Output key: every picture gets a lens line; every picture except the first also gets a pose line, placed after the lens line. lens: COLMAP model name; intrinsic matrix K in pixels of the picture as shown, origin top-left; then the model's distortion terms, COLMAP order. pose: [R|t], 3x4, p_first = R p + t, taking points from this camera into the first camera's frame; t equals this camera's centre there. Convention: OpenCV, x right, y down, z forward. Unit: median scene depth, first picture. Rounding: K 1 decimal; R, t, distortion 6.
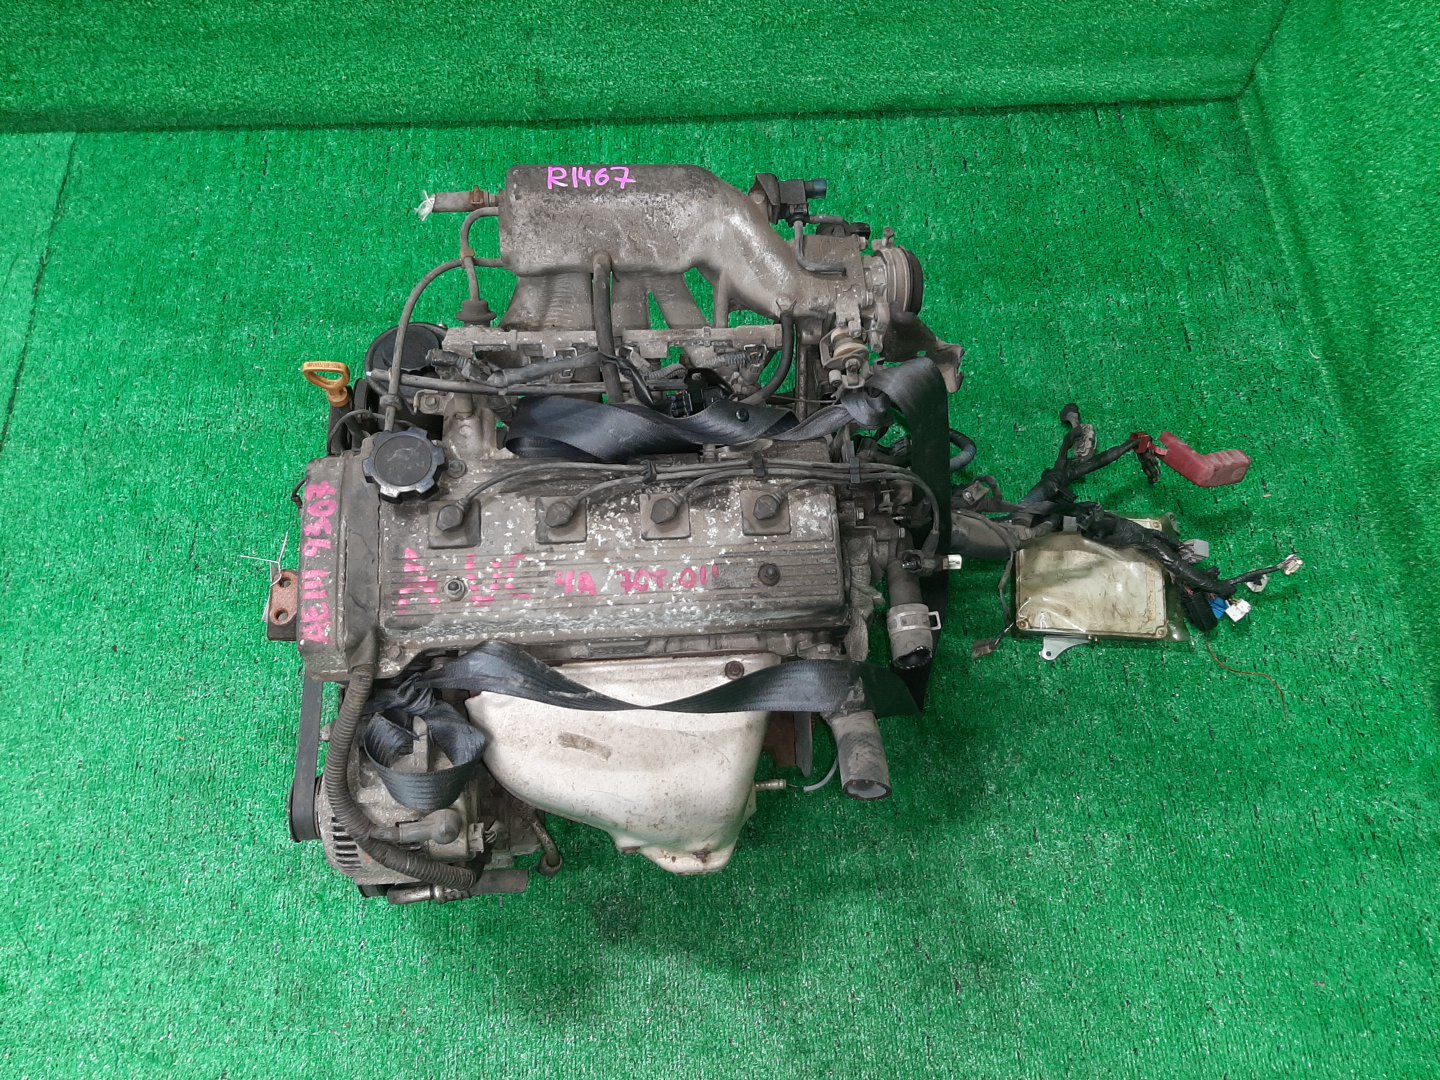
lens RADIAL K [[1094.5, 0, 726.1], [0, 1094.5, 531.9], [0, 0, 1]] dist [0.068310, -0.121574]
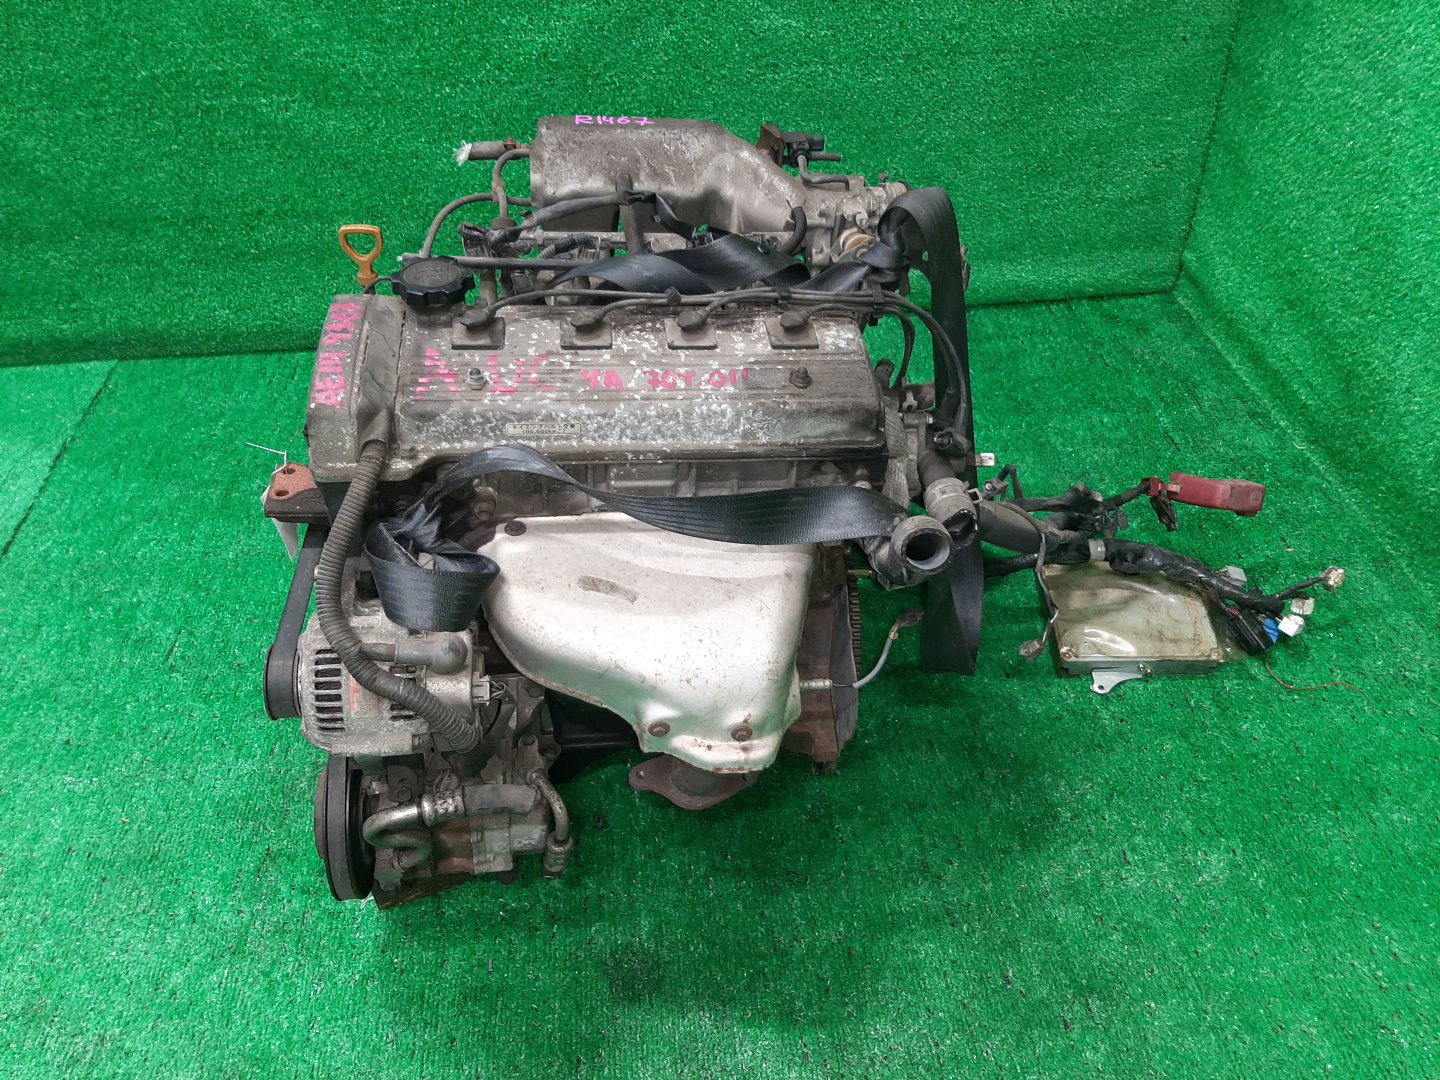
lens RADIAL K [[1094.5, 0, 726.1], [0, 1094.5, 531.9], [0, 0, 1]] dist [0.068310, -0.121574]
pose [[0.999000, -0.037298, 0.024660, -0.049194], [0.044285, 0.901460, -0.430591, 0.511732], [-0.006170, 0.431252, 0.902210, 0.162313]]
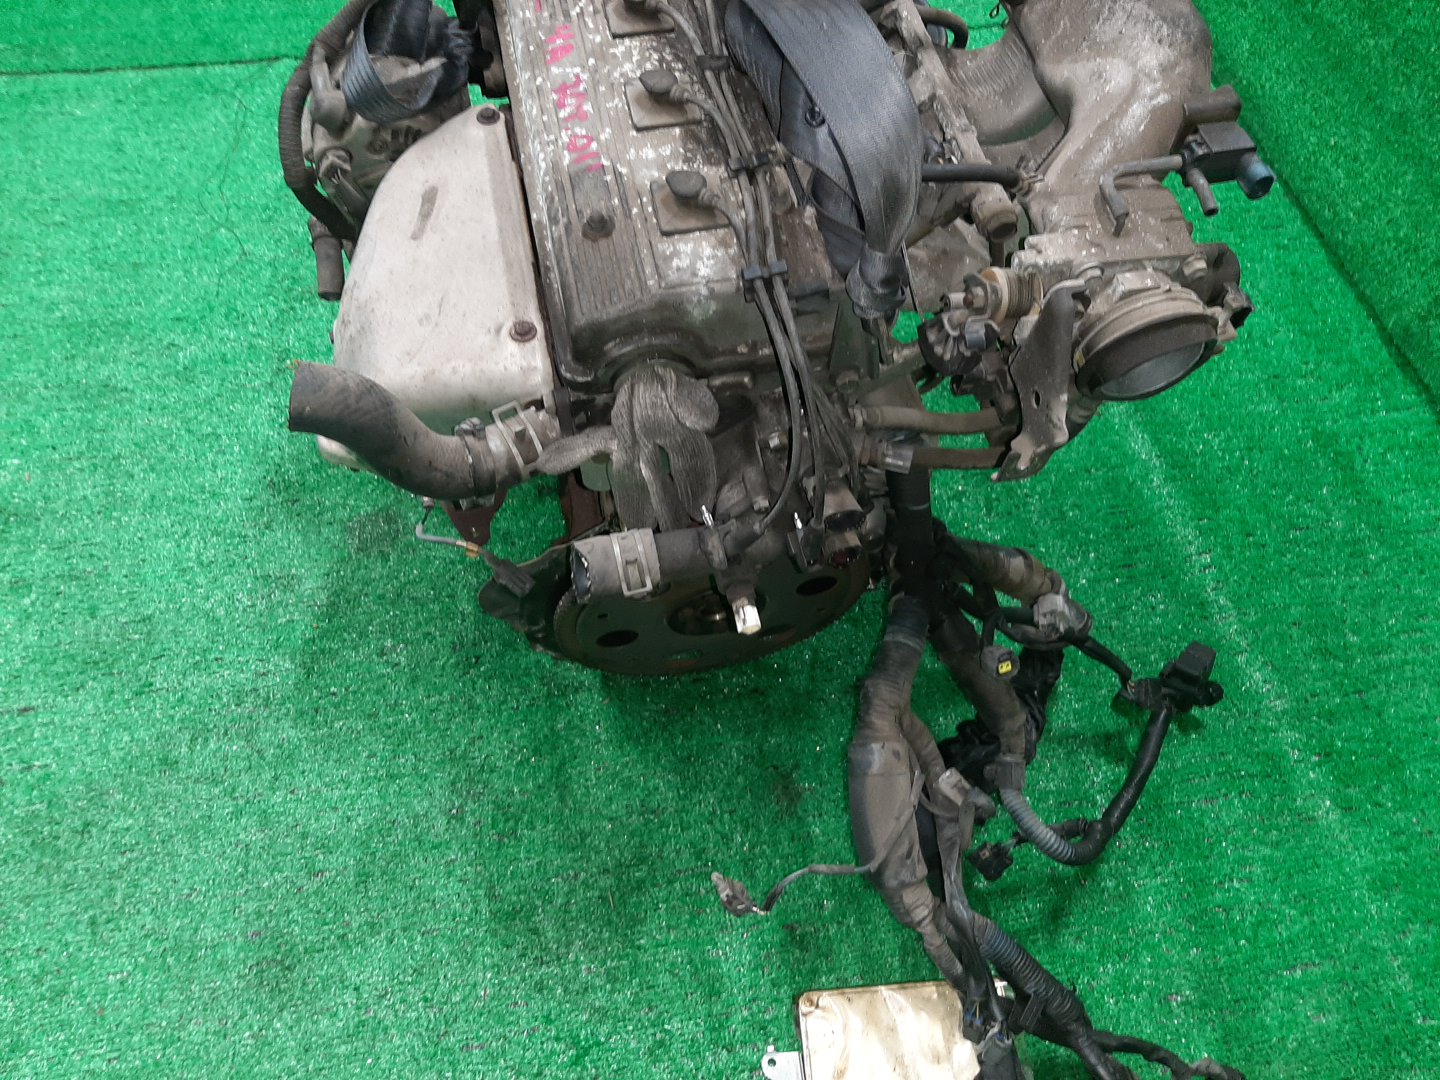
lens RADIAL K [[1094.5, 0, 726.1], [0, 1094.5, 531.9], [0, 0, 1]] dist [0.068310, -0.121574]
pose [[0.138493, 0.819475, -0.556129, 0.522560], [-0.928607, 0.302642, 0.214703, -0.110908], [0.344252, 0.486691, 0.802884, 0.504490]]
